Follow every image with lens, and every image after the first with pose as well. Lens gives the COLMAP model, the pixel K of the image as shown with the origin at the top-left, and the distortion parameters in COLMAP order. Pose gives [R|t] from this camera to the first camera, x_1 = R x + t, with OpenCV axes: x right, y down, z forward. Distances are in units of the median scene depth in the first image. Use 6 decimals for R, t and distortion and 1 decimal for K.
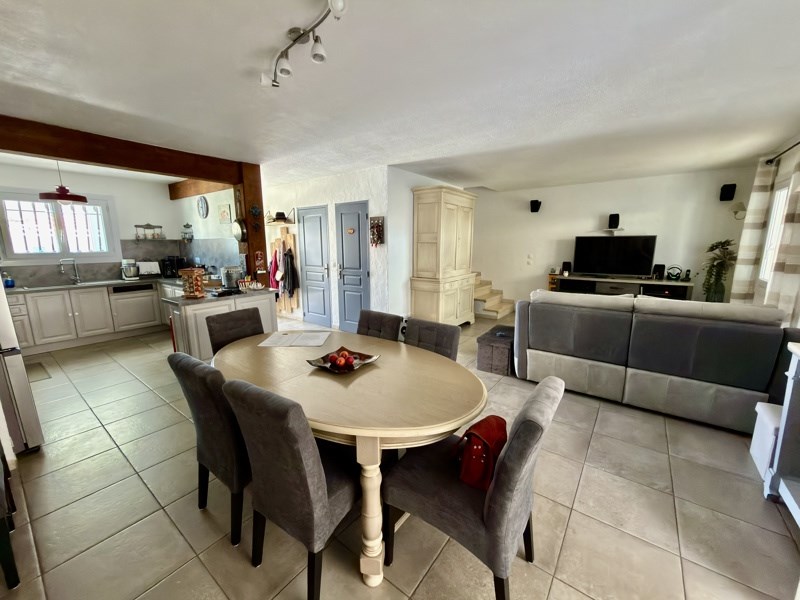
lens RADIAL K [[316.5, 0, 398.4], [0, 316.5, 297.6], [0, 0, 1]] dist [0.000342, 0.000399]
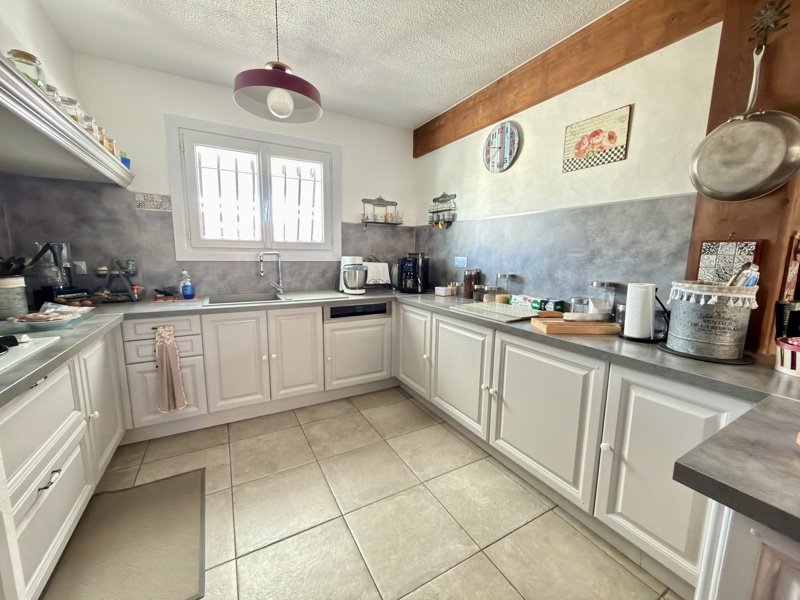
lens RADIAL K [[316.5, 0, 400.8], [0, 316.5, 301.0], [0, 0, 1]] dist [0.000342, 0.000399]
pose [[0.917521, 0.071657, -0.391180, -0.551250], [-0.084136, 0.996344, -0.014831, -0.041984], [0.388687, 0.046520, 0.920195, 0.525642]]
